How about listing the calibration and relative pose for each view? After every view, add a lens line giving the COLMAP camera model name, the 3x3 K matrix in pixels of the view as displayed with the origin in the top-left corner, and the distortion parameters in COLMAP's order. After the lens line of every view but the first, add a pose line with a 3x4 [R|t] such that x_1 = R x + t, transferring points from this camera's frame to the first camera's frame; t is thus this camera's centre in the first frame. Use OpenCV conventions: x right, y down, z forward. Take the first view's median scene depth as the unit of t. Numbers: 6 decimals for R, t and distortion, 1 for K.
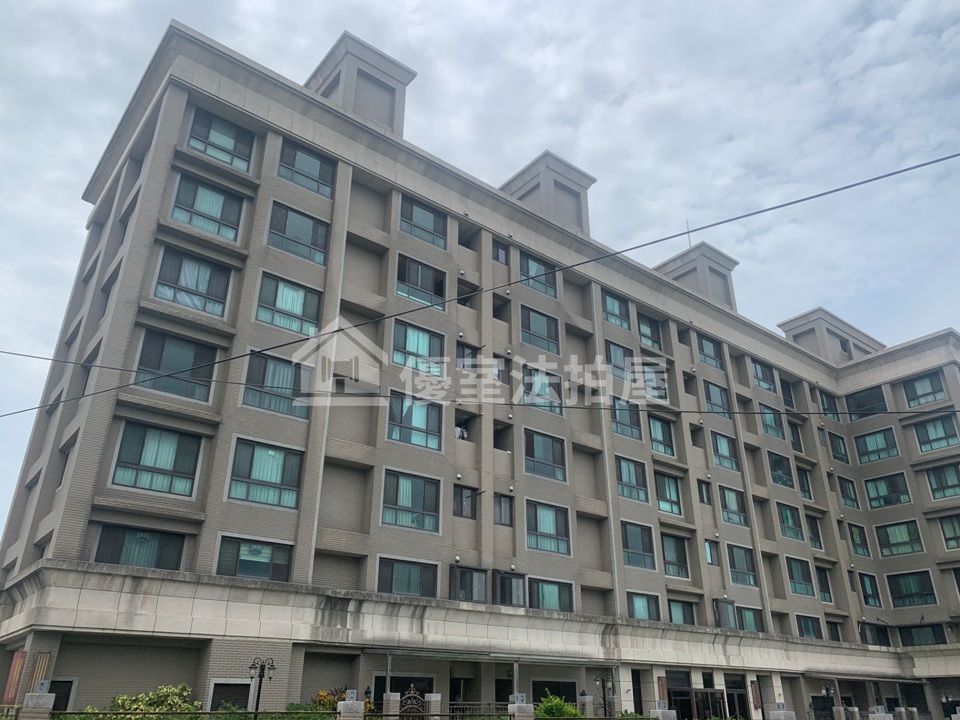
lens RADIAL K [[733.1, 0, 469.1], [0, 733.1, 350.5], [0, 0, 1]] dist [0.020097, -0.025773]
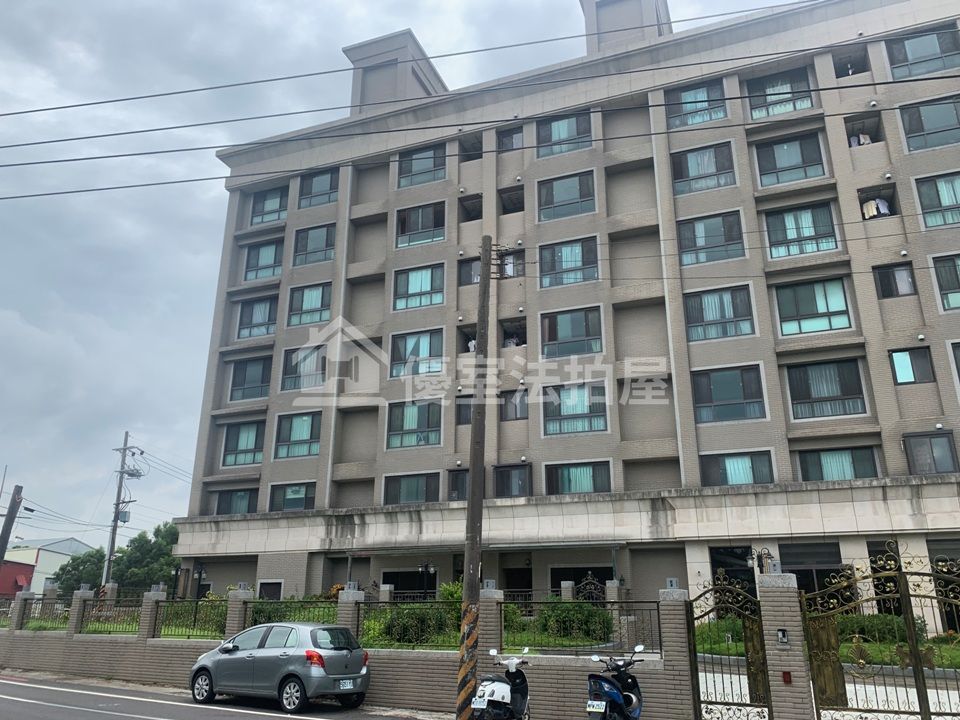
lens RADIAL K [[732.0, 0, 492.0], [0, 732.0, 356.0], [0, 0, 1]] dist [0.023010, -0.033872]
pose [[0.515840, -0.286650, -0.807305, 0.748161], [0.377402, 0.922025, -0.086237, 0.203830], [0.769075, -0.260195, 0.583800, 0.372301]]
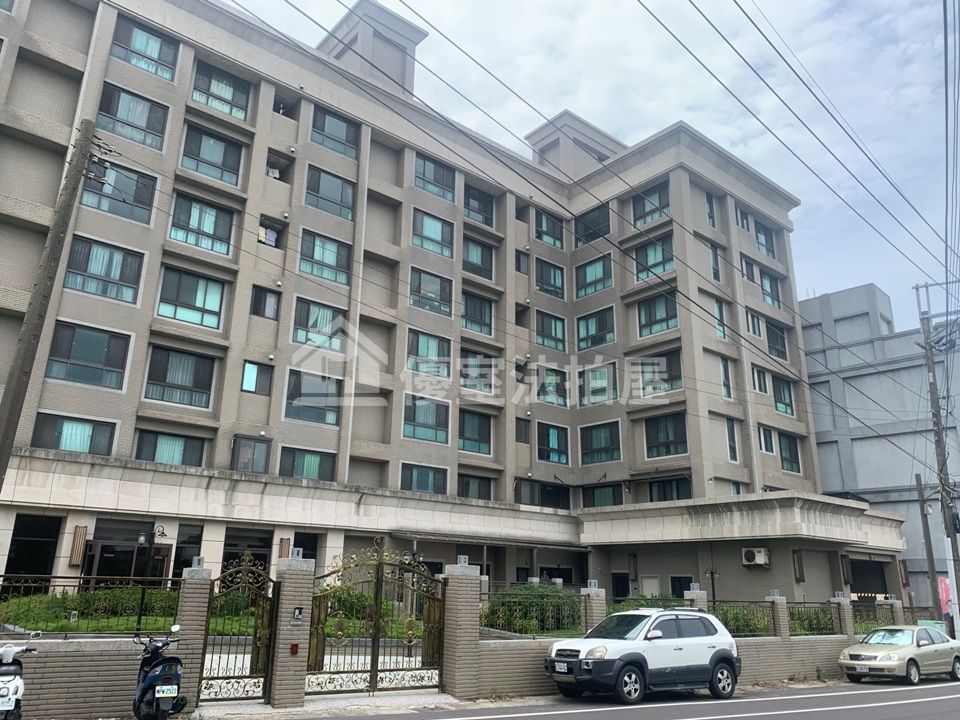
lens RADIAL K [[733.1, 0, 469.1], [0, 733.1, 350.5], [0, 0, 1]] dist [0.020097, -0.025773]
pose [[0.999580, 0.019158, 0.021760, 0.595472], [-0.021929, 0.990573, 0.135221, 0.155896], [-0.018964, -0.135642, 0.990576, 0.279008]]
